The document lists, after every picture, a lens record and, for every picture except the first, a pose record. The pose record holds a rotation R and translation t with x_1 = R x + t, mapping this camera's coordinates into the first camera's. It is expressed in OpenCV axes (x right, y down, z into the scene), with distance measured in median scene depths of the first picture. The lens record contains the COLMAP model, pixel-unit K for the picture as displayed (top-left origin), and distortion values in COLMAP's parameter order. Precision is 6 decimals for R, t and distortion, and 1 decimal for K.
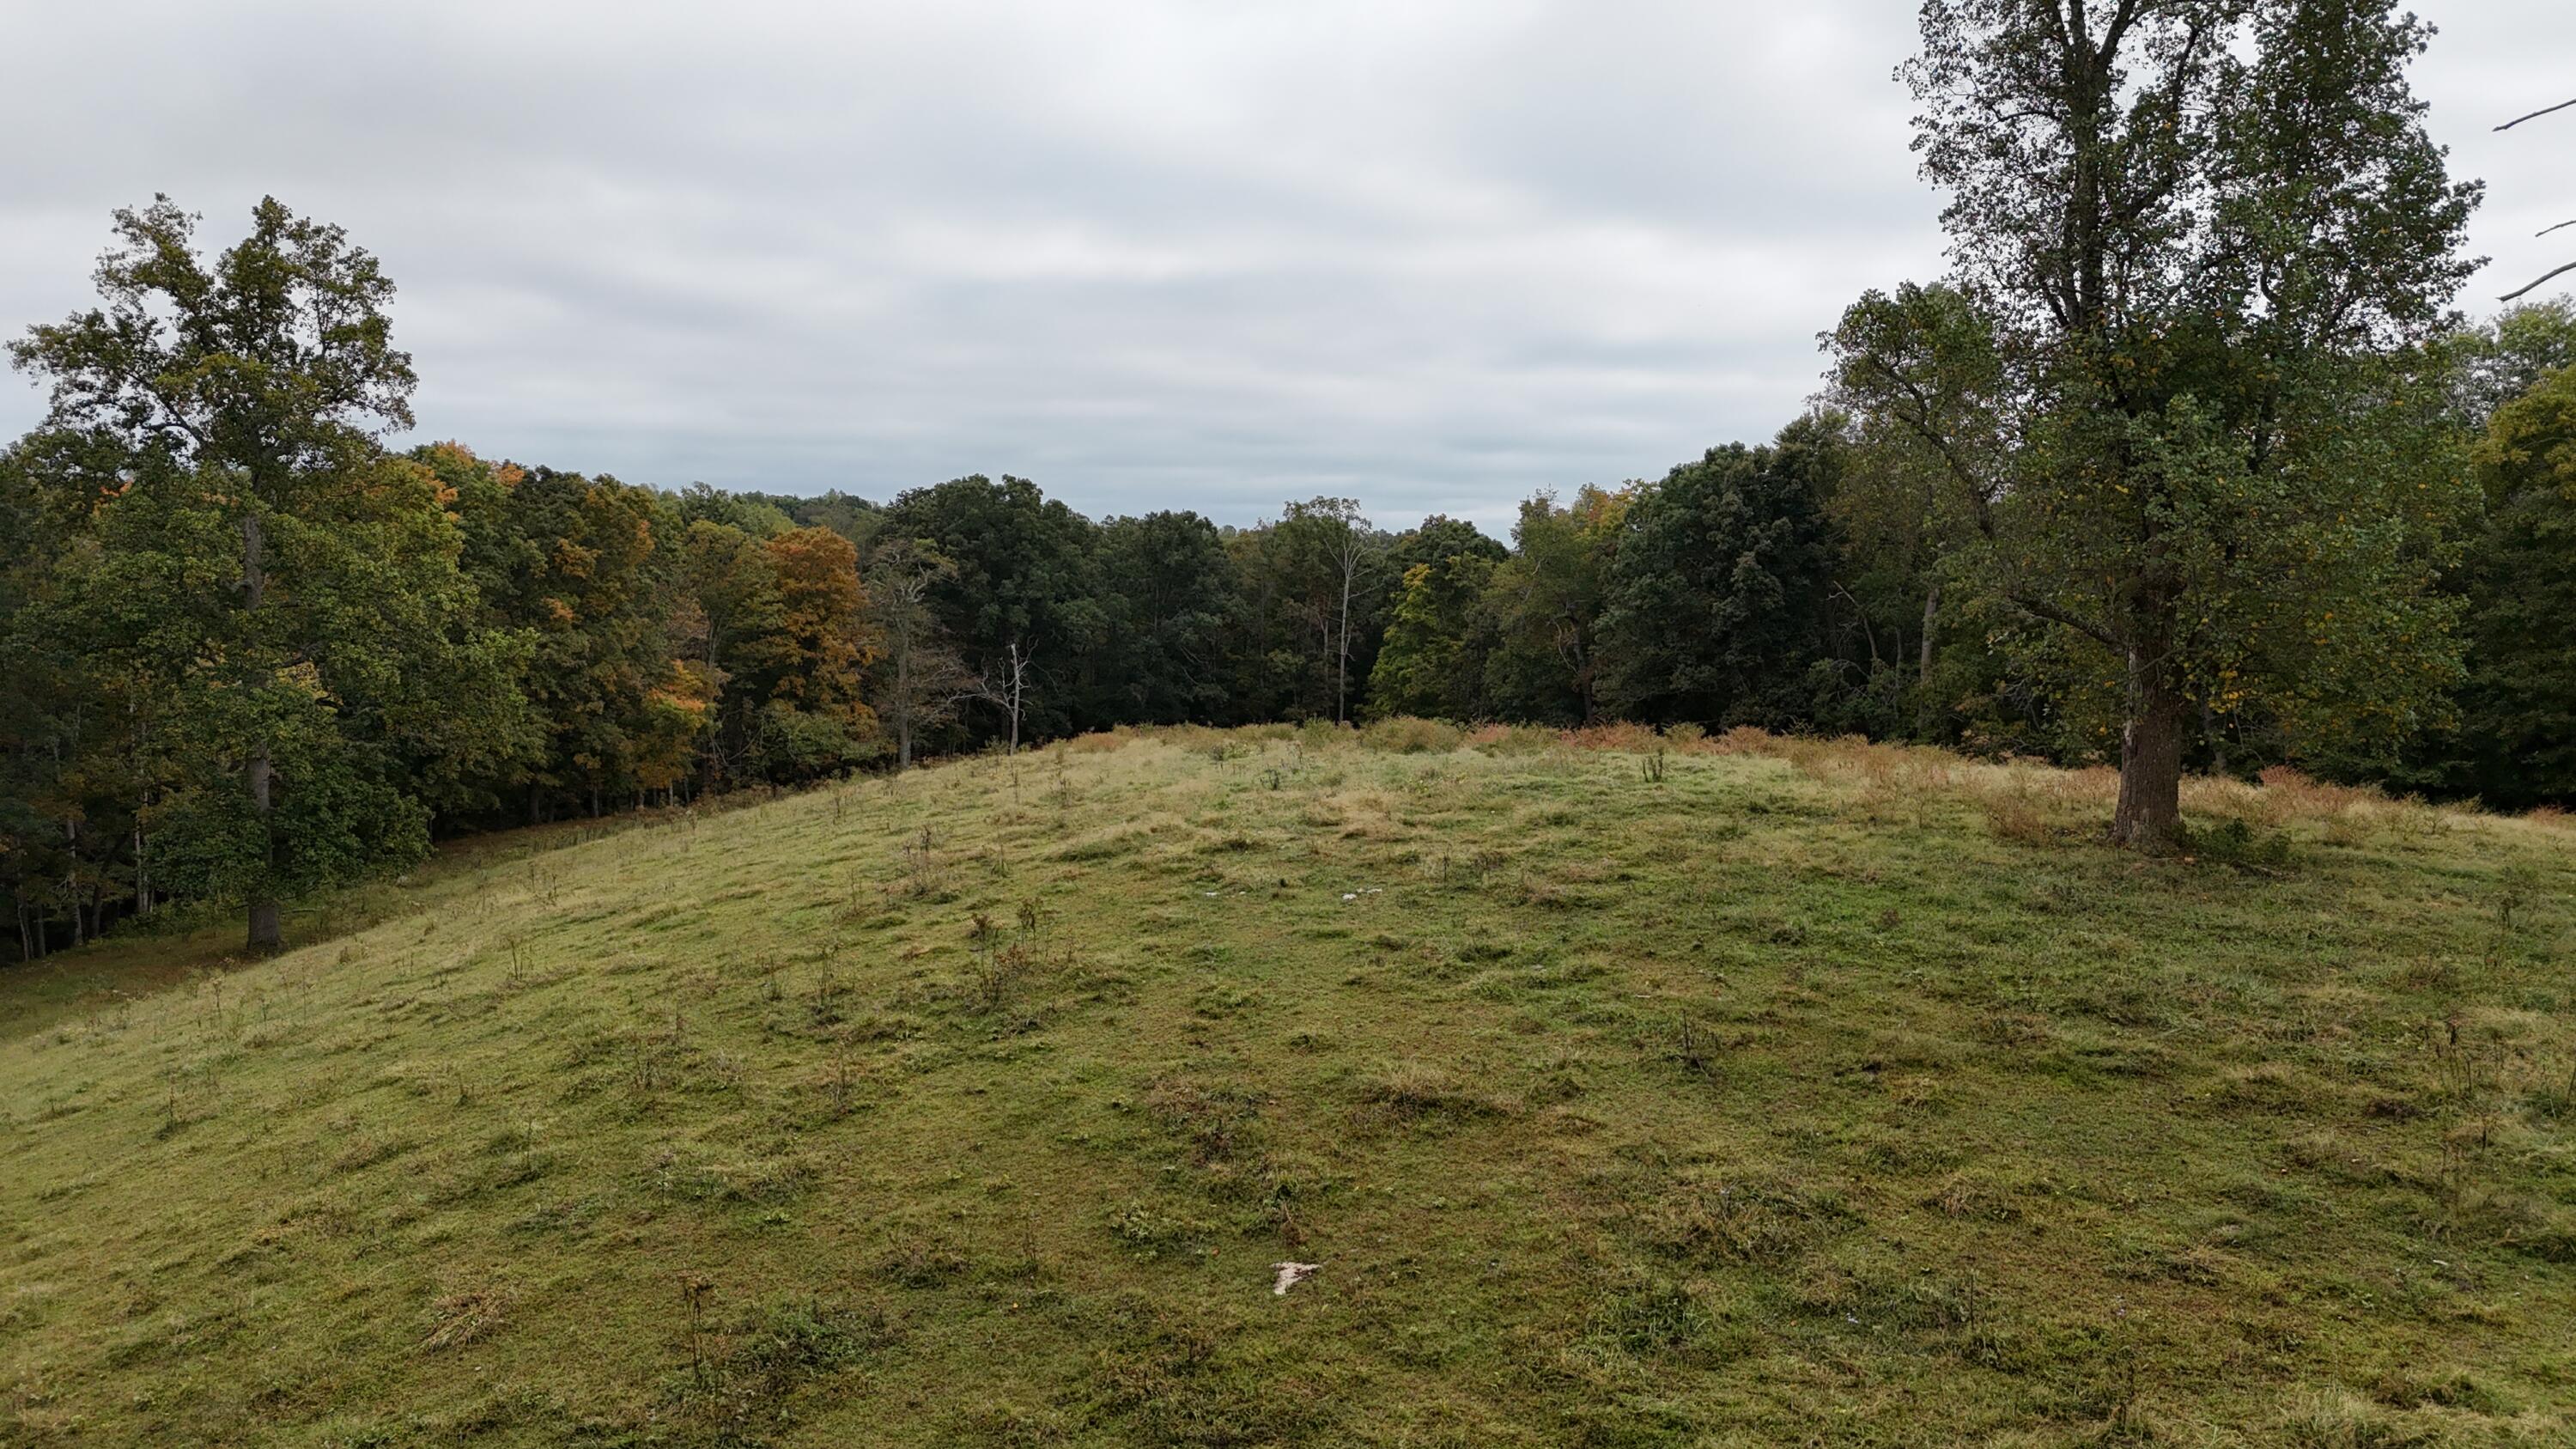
lens RADIAL K [[1891.4, 0, 1286.2], [0, 1891.4, 725.8], [0, 0, 1]] dist [0.083980, -0.080535]
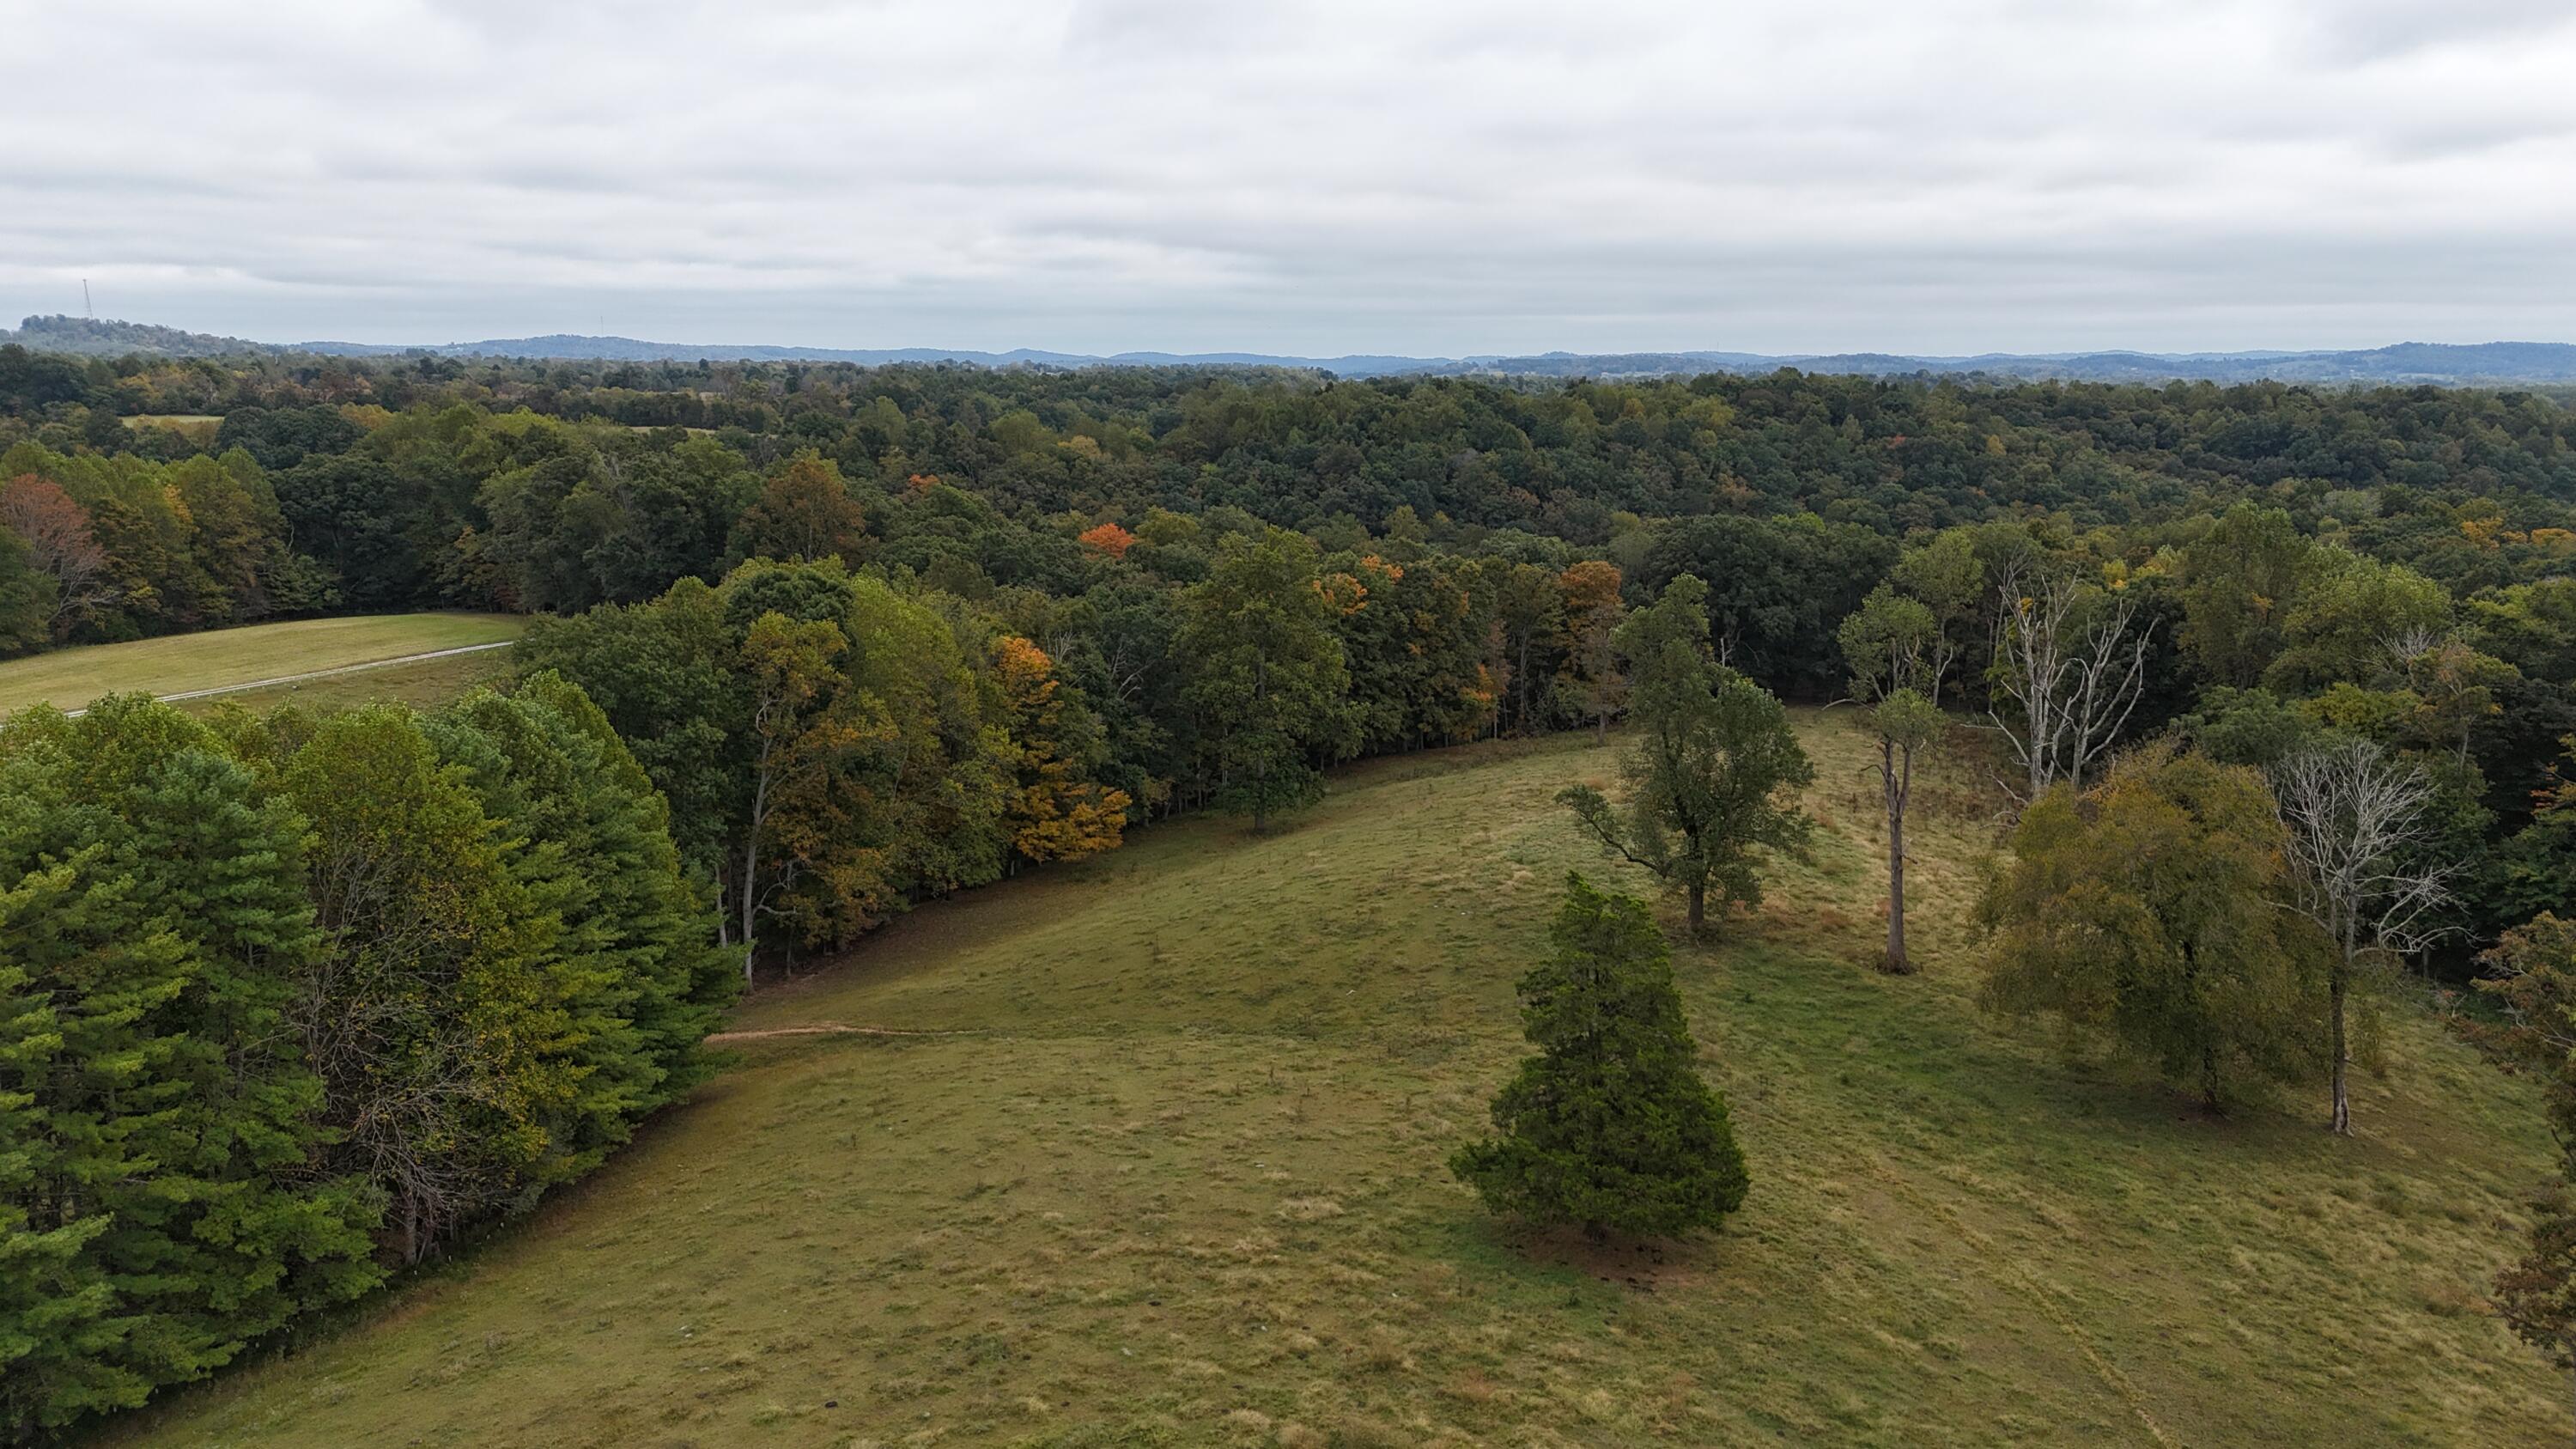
lens RADIAL K [[1891.4, 0, 1278.4], [0, 1891.4, 701.9], [0, 0, 1]] dist [0.083980, -0.080535]
pose [[0.861668, 0.089355, -0.499544, 0.359842], [-0.039600, 0.993214, 0.109353, -0.167388], [0.505926, -0.074444, 0.859359, -0.553679]]
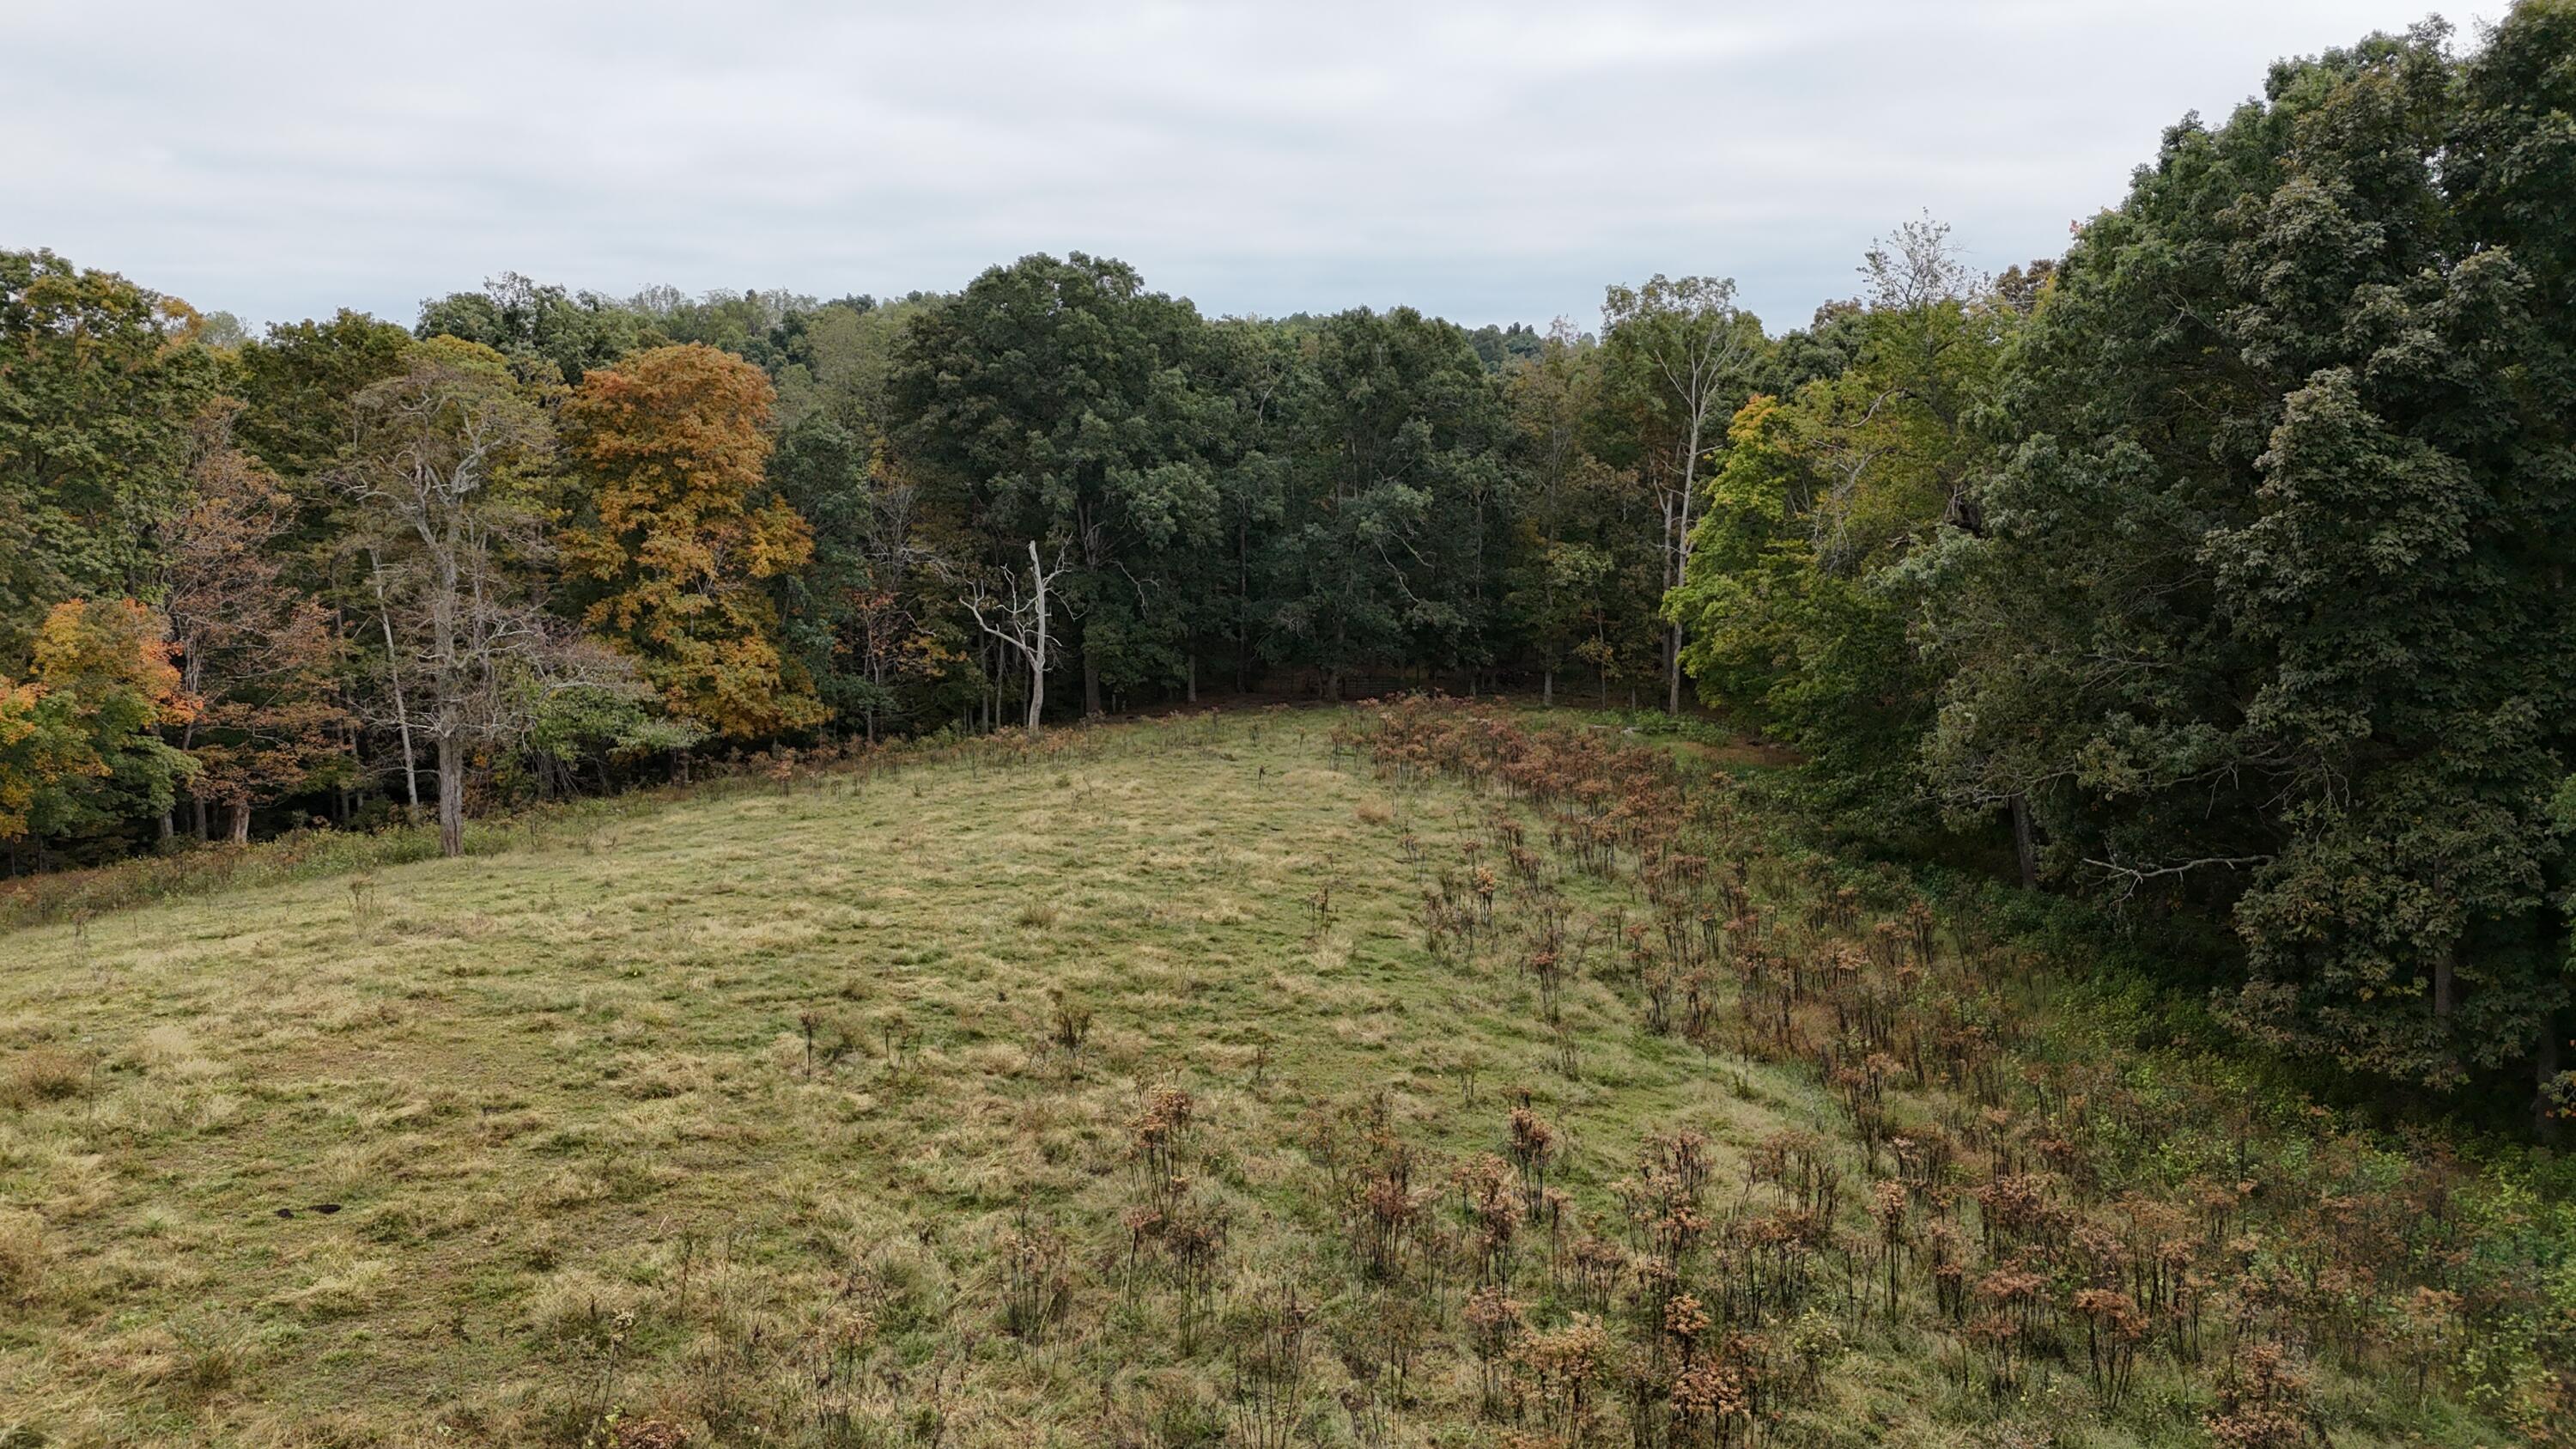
lens RADIAL K [[1891.4, 0, 1300.2], [0, 1891.4, 715.9], [0, 0, 1]] dist [0.083980, -0.080535]
pose [[0.938386, 0.050545, -0.341871, 0.161957], [-0.020453, 0.995635, 0.091064, -0.051636], [0.344982, -0.078461, 0.935324, 0.548491]]
